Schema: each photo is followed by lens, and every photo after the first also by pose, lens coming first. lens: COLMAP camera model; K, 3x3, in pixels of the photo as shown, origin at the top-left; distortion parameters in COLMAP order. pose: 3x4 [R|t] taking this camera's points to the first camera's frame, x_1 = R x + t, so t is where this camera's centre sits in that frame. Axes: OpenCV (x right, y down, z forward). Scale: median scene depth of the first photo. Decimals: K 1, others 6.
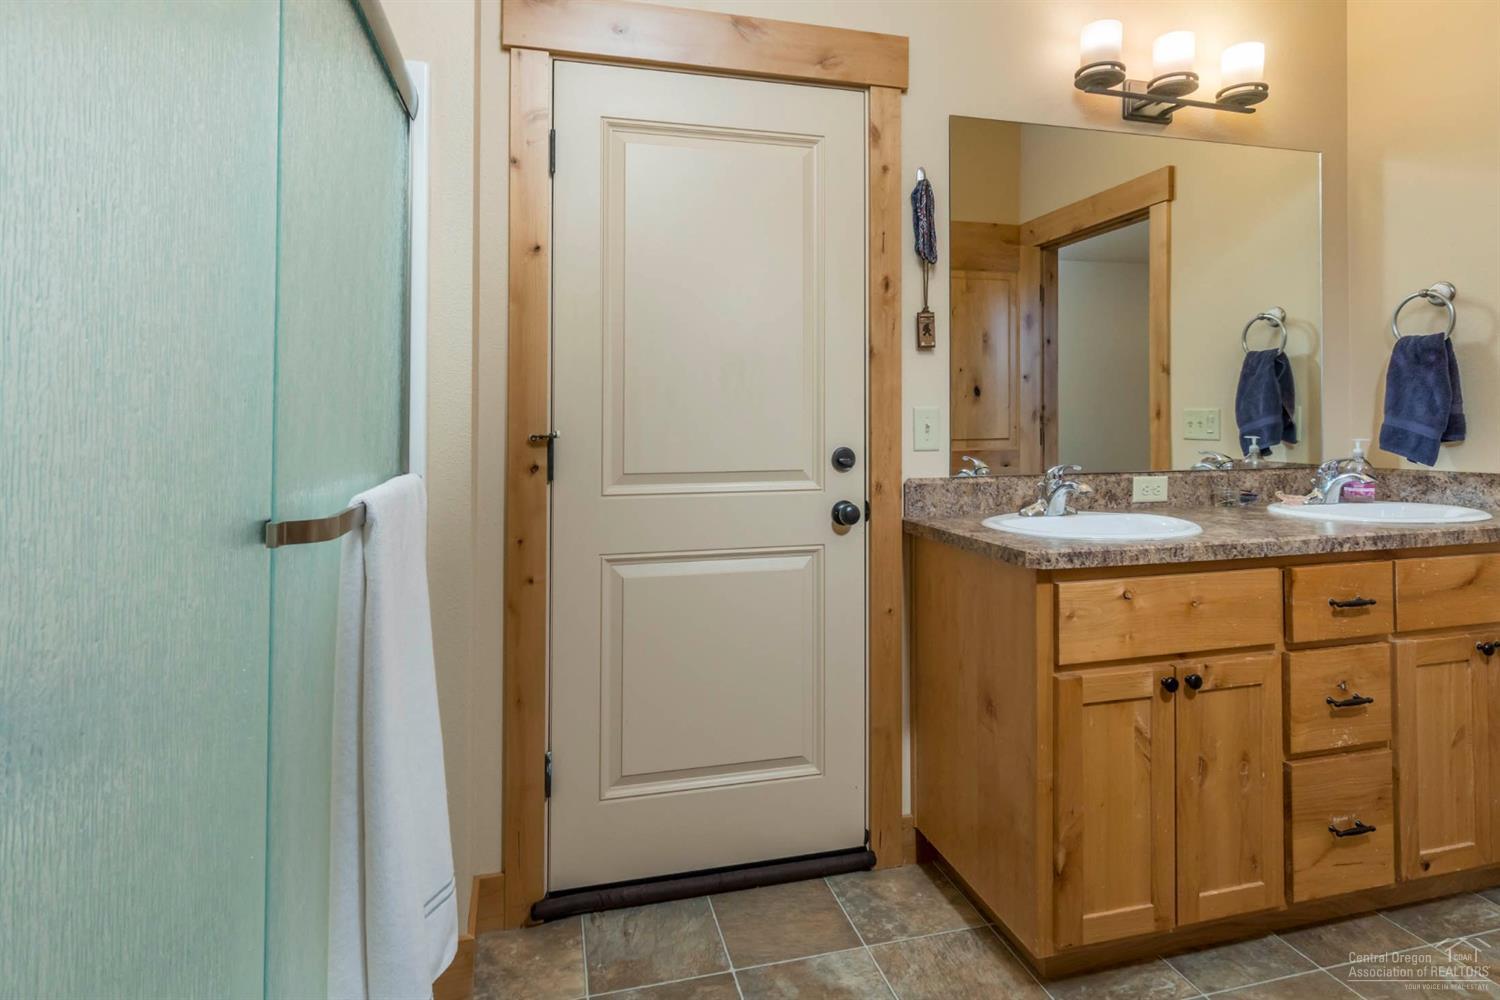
lens RADIAL K [[775.0, 0, 750.0], [0, 775.0, 500.0], [0, 0, 1]] dist [-0.002939, -0.000542]
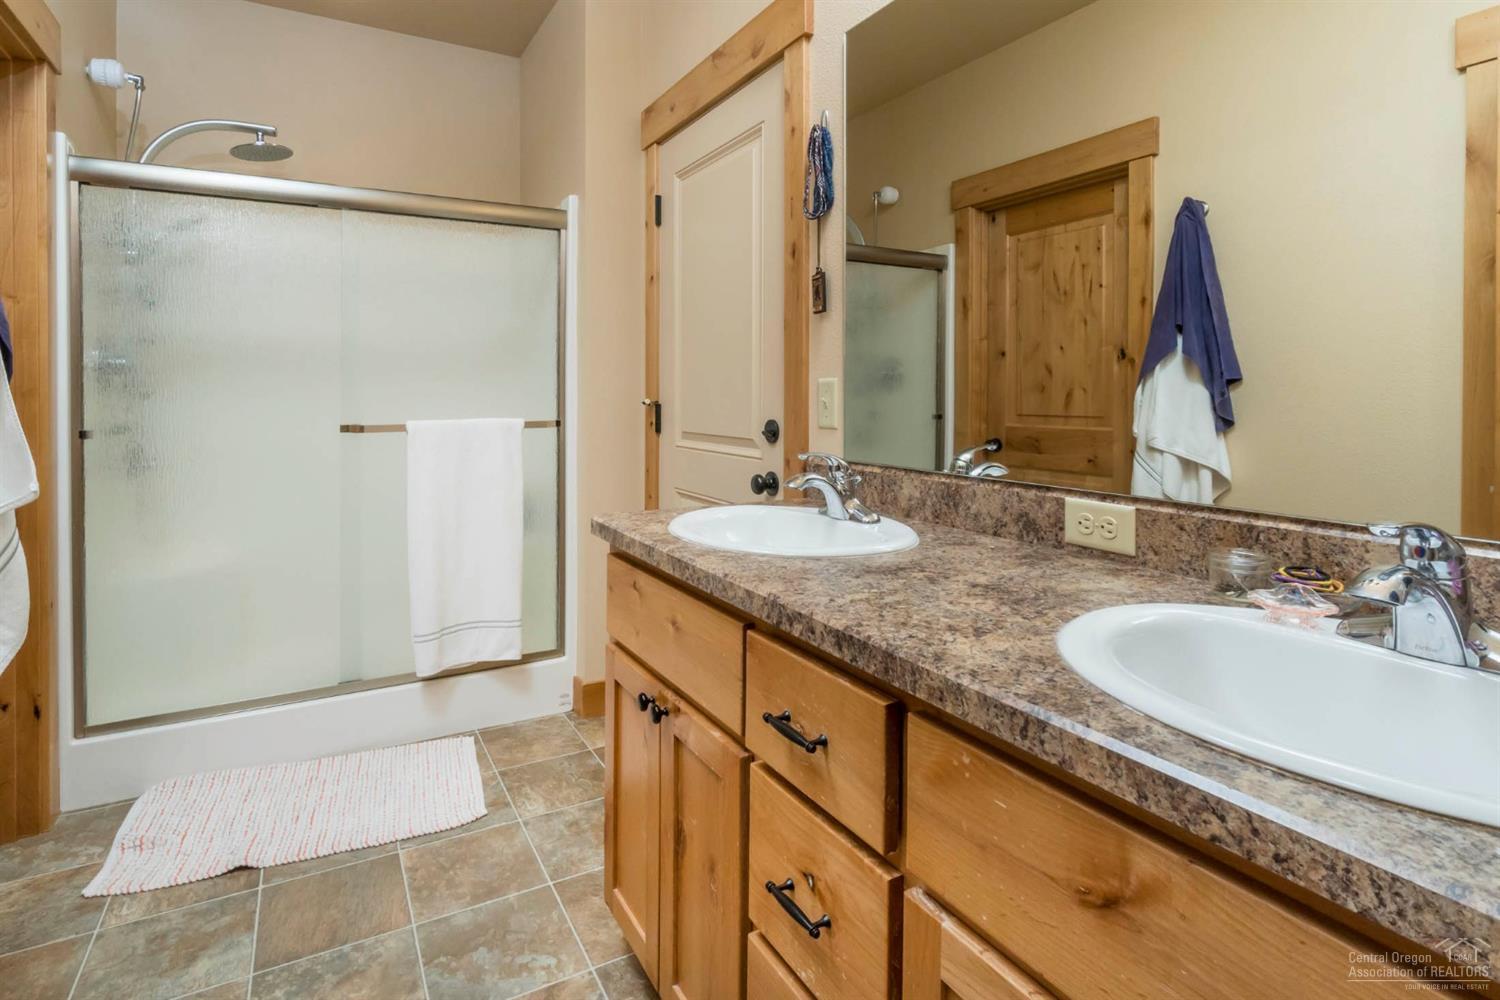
lens RADIAL K [[775.0, 0, 750.0], [0, 775.0, 500.0], [0, 0, 1]] dist [-0.002939, -0.000542]
pose [[0.256020, 0.138768, -0.956659, 1.100128], [-0.102488, 0.987961, 0.115881, -0.078476], [0.961223, 0.068378, 0.267160, 0.698511]]
